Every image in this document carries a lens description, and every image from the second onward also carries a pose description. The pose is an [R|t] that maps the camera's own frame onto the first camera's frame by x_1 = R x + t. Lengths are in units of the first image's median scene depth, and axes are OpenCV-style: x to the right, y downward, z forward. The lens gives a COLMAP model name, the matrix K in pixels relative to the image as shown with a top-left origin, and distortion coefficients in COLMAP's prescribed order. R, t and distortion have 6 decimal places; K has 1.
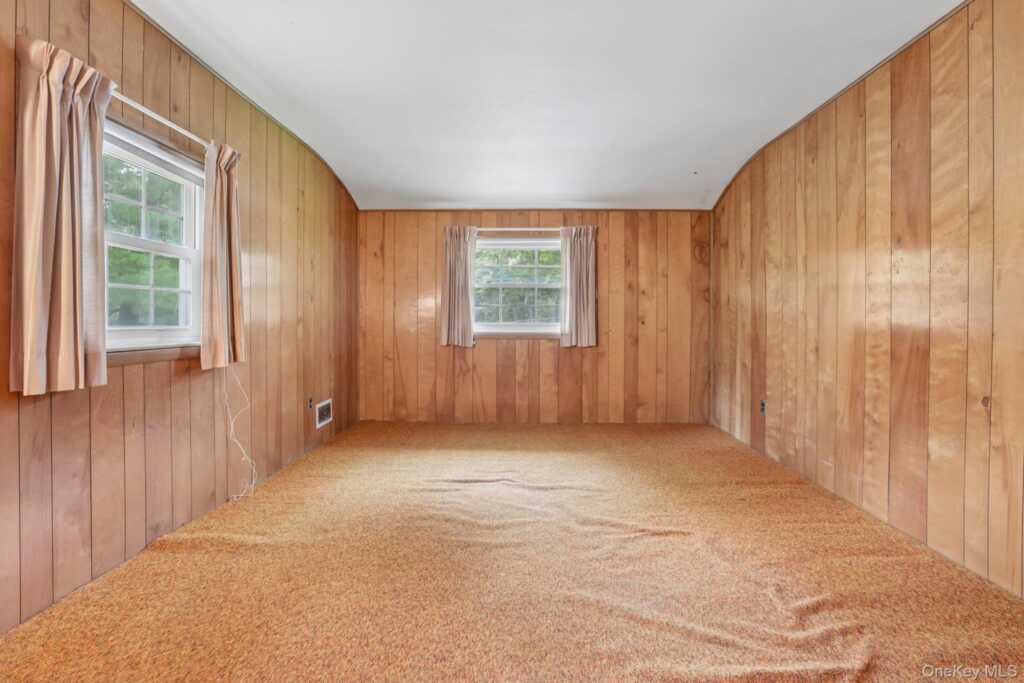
lens RADIAL K [[488.5, 0, 514.8], [0, 488.5, 308.9], [0, 0, 1]] dist [-0.017885, 0.000388]
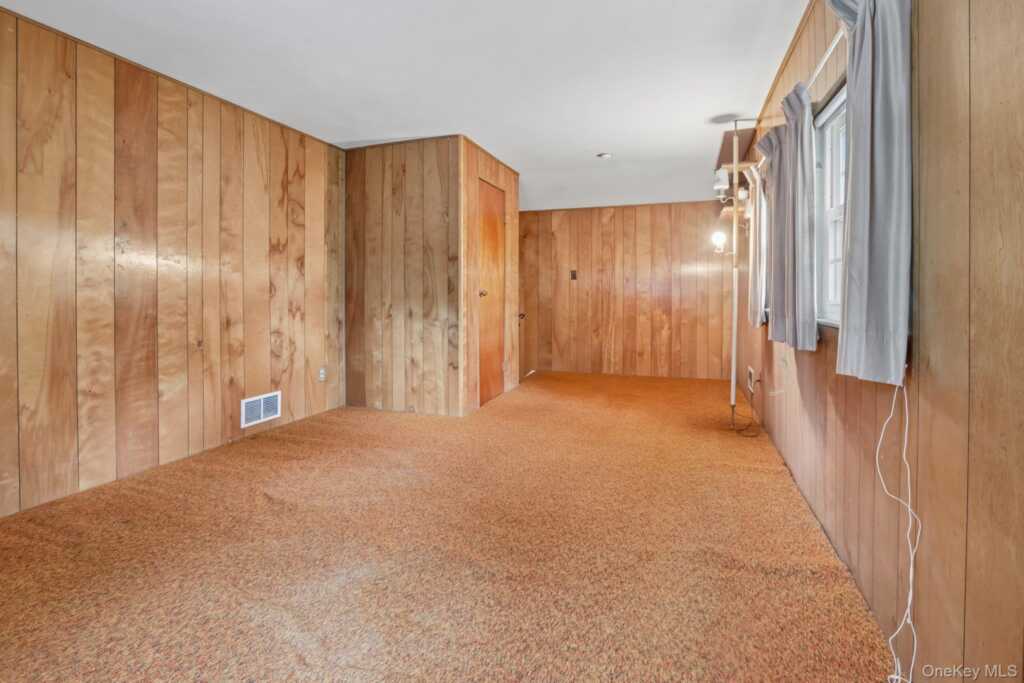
lens RADIAL K [[488.5, 0, 514.8], [0, 488.5, 308.9], [0, 0, 1]] dist [-0.017885, 0.000388]
pose [[-0.953662, -0.005618, 0.300828, -0.419893], [-0.002256, 0.999931, 0.011521, 0.040528], [-0.300872, 0.010309, -0.953609, 1.767365]]
